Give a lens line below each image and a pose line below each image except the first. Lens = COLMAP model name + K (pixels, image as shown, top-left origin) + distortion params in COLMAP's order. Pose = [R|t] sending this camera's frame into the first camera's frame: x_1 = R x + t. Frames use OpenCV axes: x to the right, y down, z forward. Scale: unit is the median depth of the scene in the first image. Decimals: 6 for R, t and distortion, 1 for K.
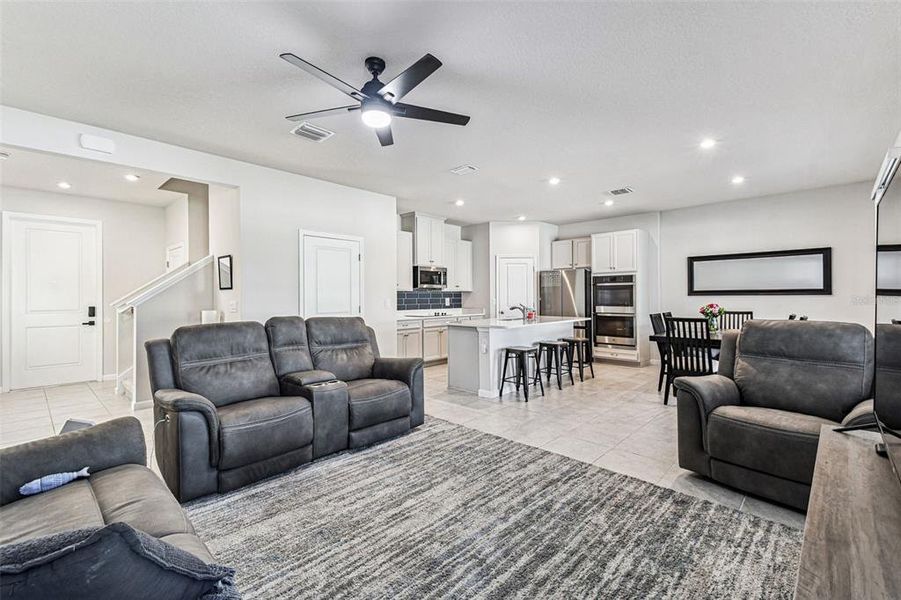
lens RADIAL K [[388.2, 0, 454.4], [0, 388.2, 297.5], [0, 0, 1]] dist [0.037027, -0.019844]
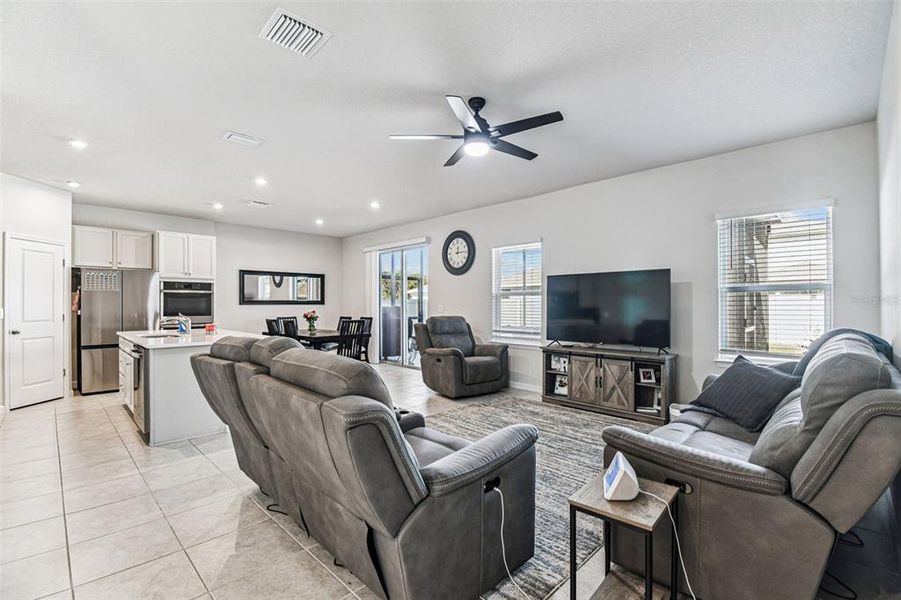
lens RADIAL K [[395.9, 0, 448.2], [0, 395.9, 297.9], [0, 0, 1]] dist [0.031656, -0.000141]
pose [[0.026928, 0.024010, 0.999349, -0.602962], [0.005421, 0.999693, -0.024164, 0.006975], [-0.999623, 0.006068, 0.026789, 0.461242]]
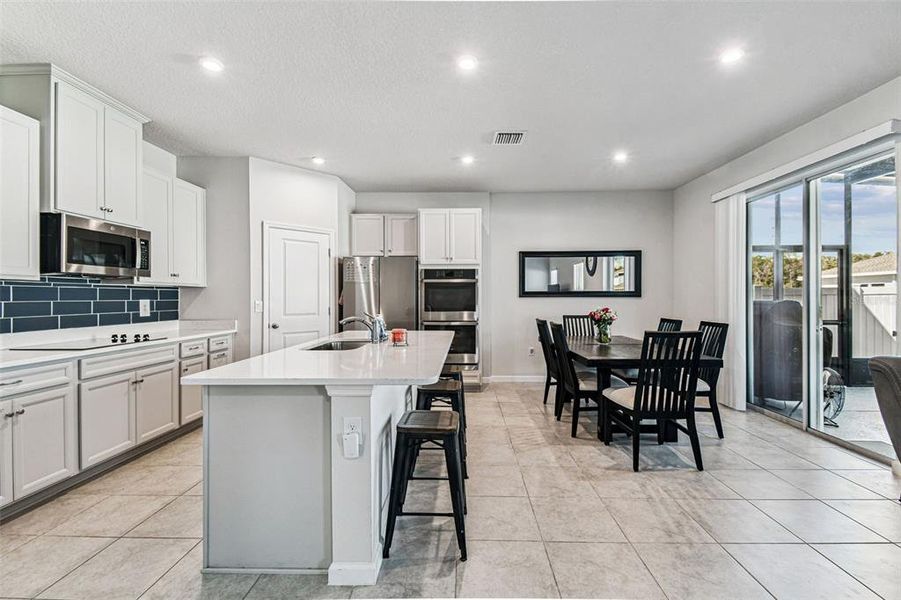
lens RADIAL K [[388.2, 0, 454.4], [0, 388.2, 297.5], [0, 0, 1]] dist [0.037027, -0.019844]
pose [[0.747324, 0.004943, 0.664442, -0.074698], [-0.001954, 0.999984, -0.005241, 0.000249], [-0.664457, 0.002618, 0.747322, 0.560443]]
